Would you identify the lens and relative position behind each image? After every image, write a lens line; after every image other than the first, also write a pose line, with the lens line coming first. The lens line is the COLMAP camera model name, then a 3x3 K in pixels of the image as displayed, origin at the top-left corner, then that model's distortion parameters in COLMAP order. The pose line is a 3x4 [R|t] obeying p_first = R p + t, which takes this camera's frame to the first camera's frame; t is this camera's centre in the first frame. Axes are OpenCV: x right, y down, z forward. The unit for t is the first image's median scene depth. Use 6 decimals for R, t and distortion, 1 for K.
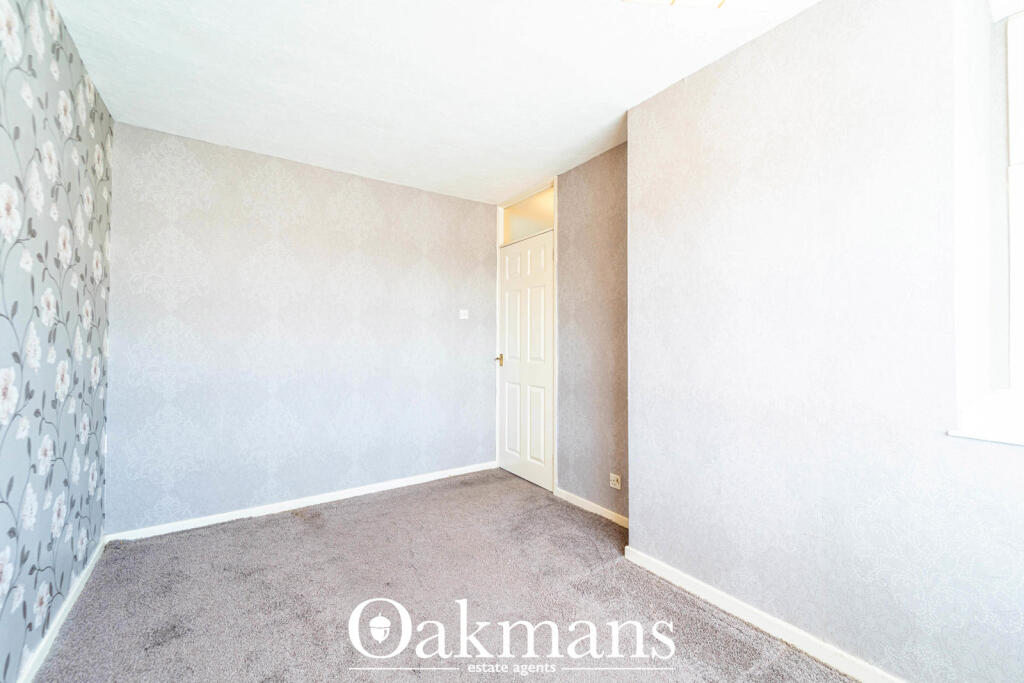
lens RADIAL K [[415.8, 0, 510.4], [0, 415.8, 335.3], [0, 0, 1]] dist [0.001267, -0.000683]
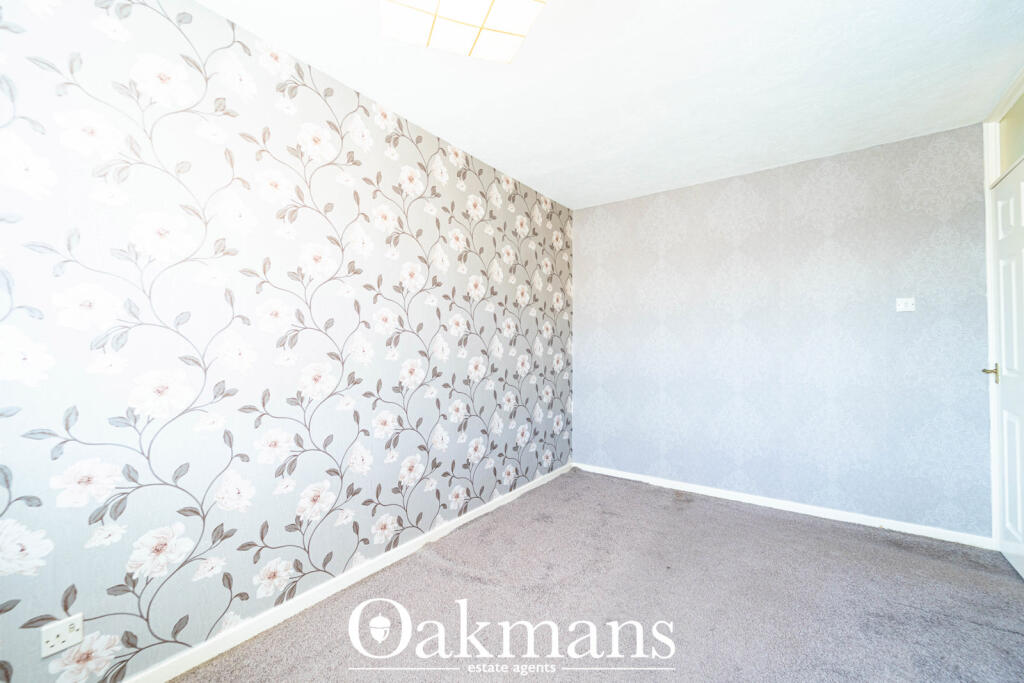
lens RADIAL K [[415.8, 0, 510.4], [0, 415.8, 335.3], [0, 0, 1]] dist [0.001267, -0.000683]
pose [[0.336232, -0.025416, -0.941436, 0.437922], [0.017694, 0.999630, -0.020668, 0.005756], [0.941613, -0.009709, 0.336557, 0.184898]]
